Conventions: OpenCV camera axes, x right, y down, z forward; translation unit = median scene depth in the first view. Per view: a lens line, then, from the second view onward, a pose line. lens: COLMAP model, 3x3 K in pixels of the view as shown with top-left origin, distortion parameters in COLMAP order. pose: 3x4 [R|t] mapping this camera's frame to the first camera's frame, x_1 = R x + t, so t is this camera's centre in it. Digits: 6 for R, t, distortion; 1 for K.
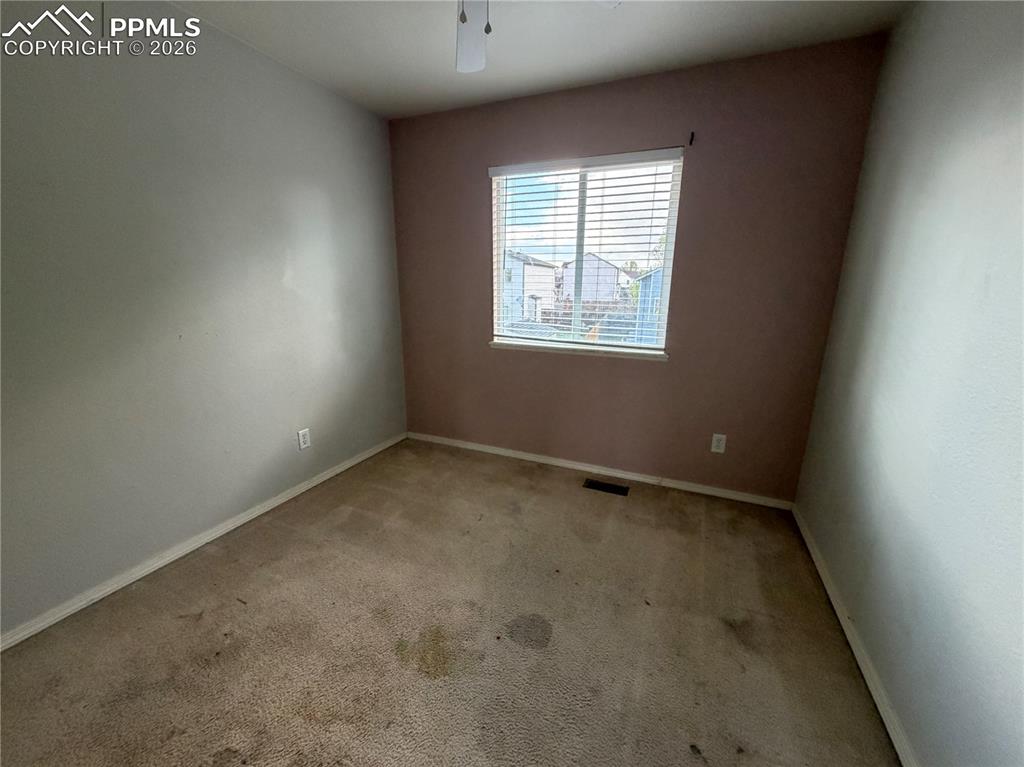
lens RADIAL K [[407.7, 0, 509.6], [0, 407.7, 386.0], [0, 0, 1]] dist [0.001458, -0.000131]
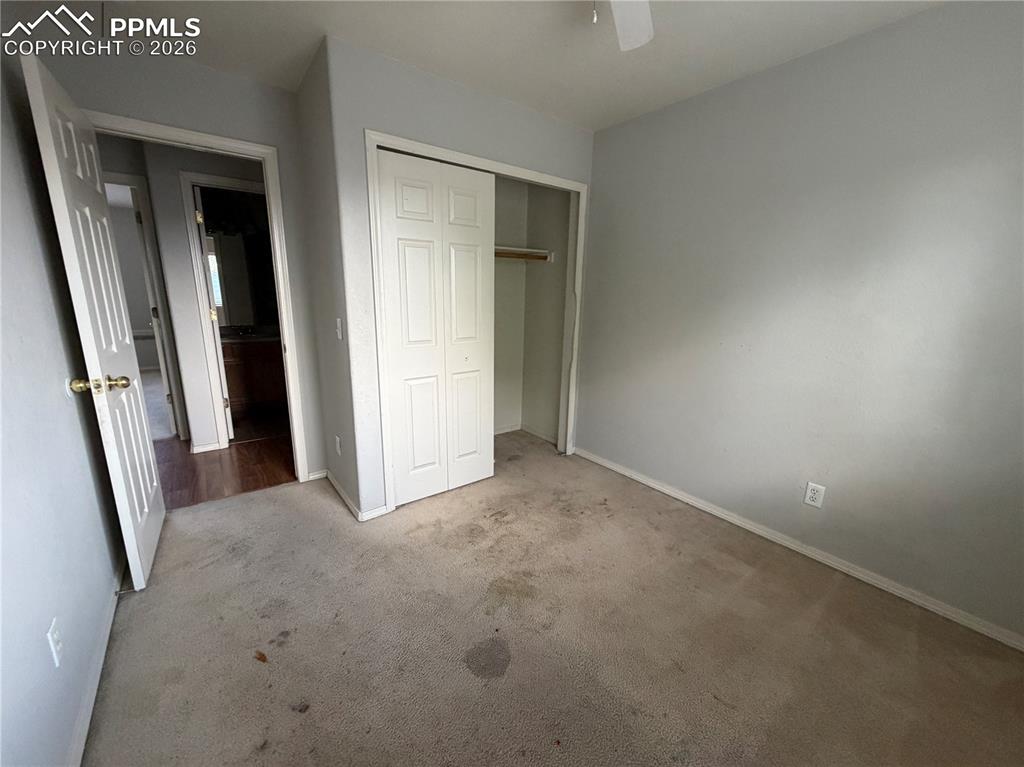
lens RADIAL K [[407.7, 0, 509.6], [0, 407.7, 386.0], [0, 0, 1]] dist [0.001458, -0.000131]
pose [[-0.484857, 0.179305, -0.856016, 0.706515], [-0.240701, 0.913605, 0.327704, -0.297681], [0.840819, 0.364933, -0.399808, 1.147320]]
